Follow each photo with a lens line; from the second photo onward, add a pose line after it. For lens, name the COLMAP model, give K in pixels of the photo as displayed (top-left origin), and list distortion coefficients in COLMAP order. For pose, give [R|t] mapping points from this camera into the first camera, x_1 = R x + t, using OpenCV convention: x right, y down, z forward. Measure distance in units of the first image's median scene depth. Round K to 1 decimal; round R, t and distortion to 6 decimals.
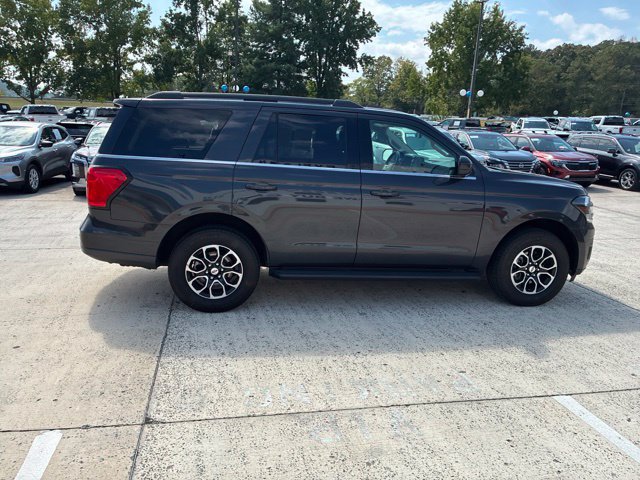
lens RADIAL K [[482.9, 0, 317.8], [0, 482.9, 235.6], [0, 0, 1]] dist [0.058343, -0.076192]
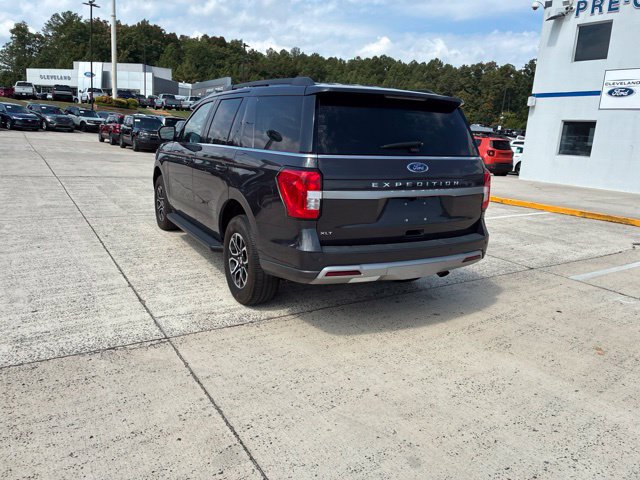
lens RADIAL K [[482.9, 0, 317.2], [0, 482.9, 235.2], [0, 0, 1]] dist [0.058343, -0.076192]
pose [[-0.331527, -0.264202, 0.905697, -1.082268], [0.128261, 0.938454, 0.320707, -0.319096], [-0.934686, 0.222489, -0.277236, 1.362714]]
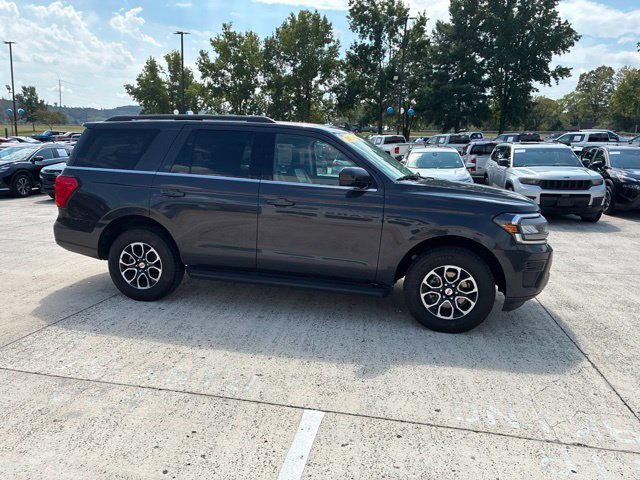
lens RADIAL K [[482.9, 0, 320.1], [0, 482.9, 236.3], [0, 0, 1]] dist [0.058343, -0.076192]
pose [[0.922603, 0.049600, -0.382549, 0.559199], [-0.066446, 0.997310, -0.030941, 0.009895], [0.379986, 0.053965, 0.923417, 0.066524]]
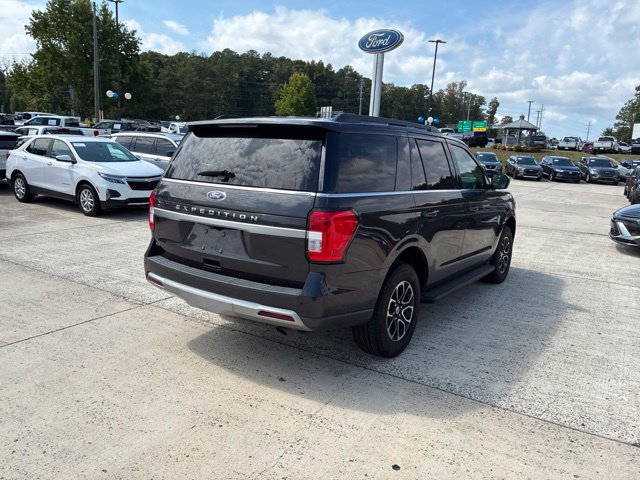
lens RADIAL K [[482.9, 0, 315.2], [0, 482.9, 235.4], [0, 0, 1]] dist [0.058343, -0.076192]
pose [[0.709259, -0.132685, 0.692349, -0.835812], [0.134295, 0.989572, 0.052071, -0.120621], [-0.692038, 0.056047, 0.719682, 0.389988]]
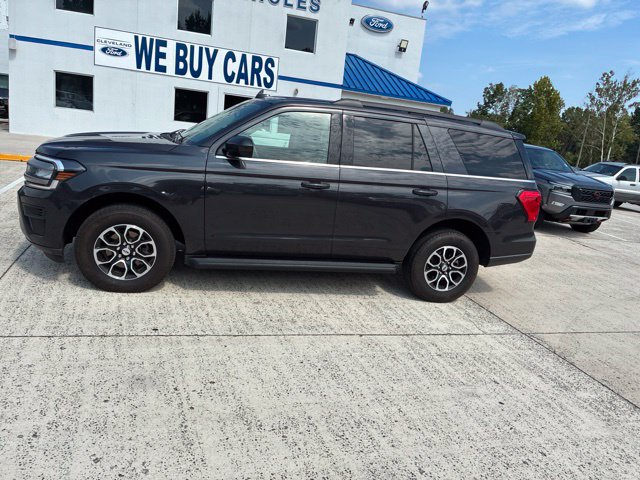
lens RADIAL K [[482.9, 0, 326.5], [0, 482.9, 238.0], [0, 0, 1]] dist [0.058343, -0.076192]
pose [[-0.979068, -0.145187, -0.142643, 0.155281], [-0.192151, 0.890430, 0.412568, -0.451109], [0.067114, 0.431341, -0.899689, 2.153105]]
